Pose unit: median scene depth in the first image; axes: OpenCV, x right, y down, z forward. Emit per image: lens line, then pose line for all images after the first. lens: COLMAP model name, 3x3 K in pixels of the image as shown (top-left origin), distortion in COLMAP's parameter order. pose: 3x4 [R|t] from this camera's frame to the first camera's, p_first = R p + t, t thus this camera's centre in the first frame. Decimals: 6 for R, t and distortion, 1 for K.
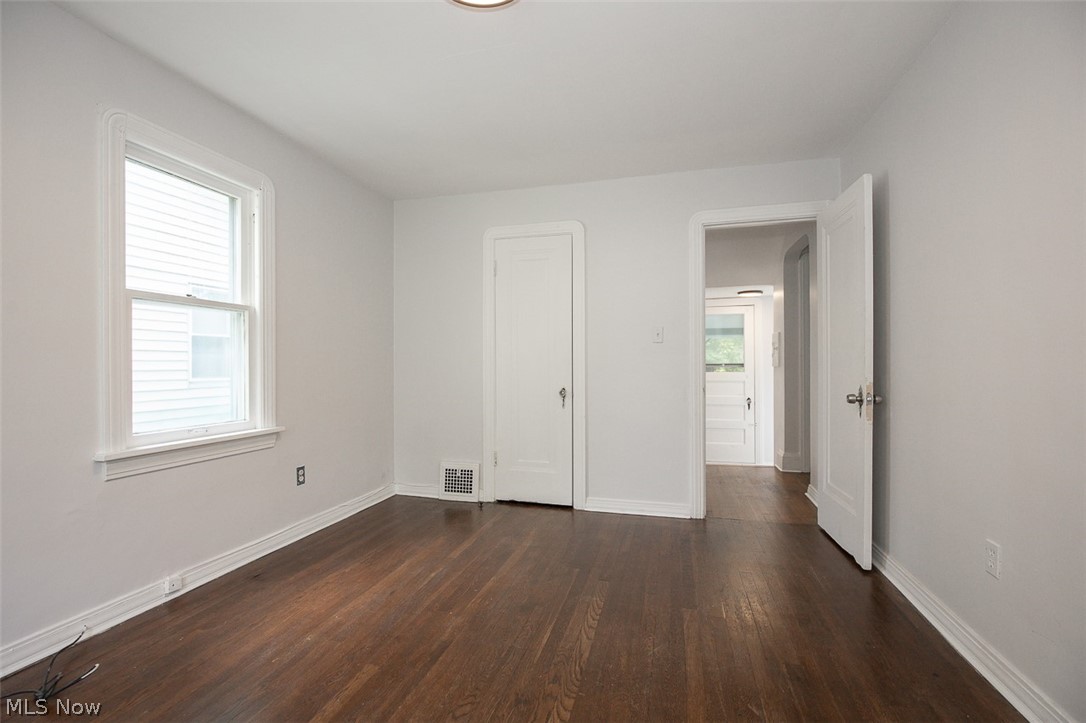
lens RADIAL K [[488.2, 0, 543.0], [0, 488.2, 361.5], [0, 0, 1]] dist [-0.015129, -0.000037]
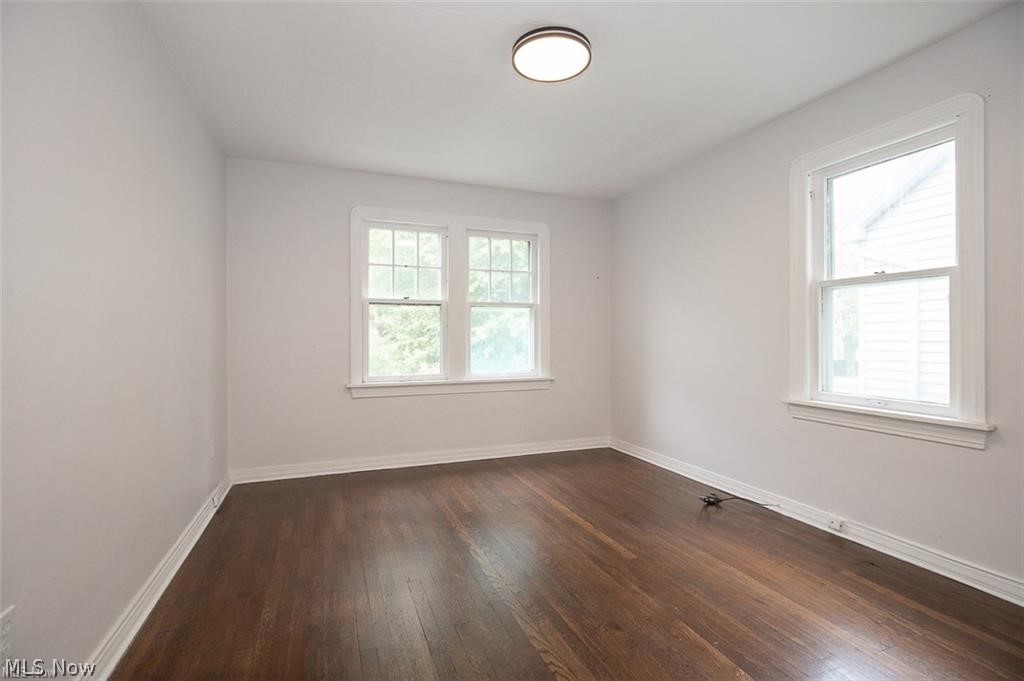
lens RADIAL K [[470.0, 0, 512.0], [0, 470.0, 340.5], [0, 0, 1]] dist [0.000101, 0.000208]
pose [[-0.799144, 0.009714, -0.601061, 0.579197], [0.008423, 0.999952, 0.004962, -0.000157], [0.601080, -0.001098, -0.799188, 1.488654]]
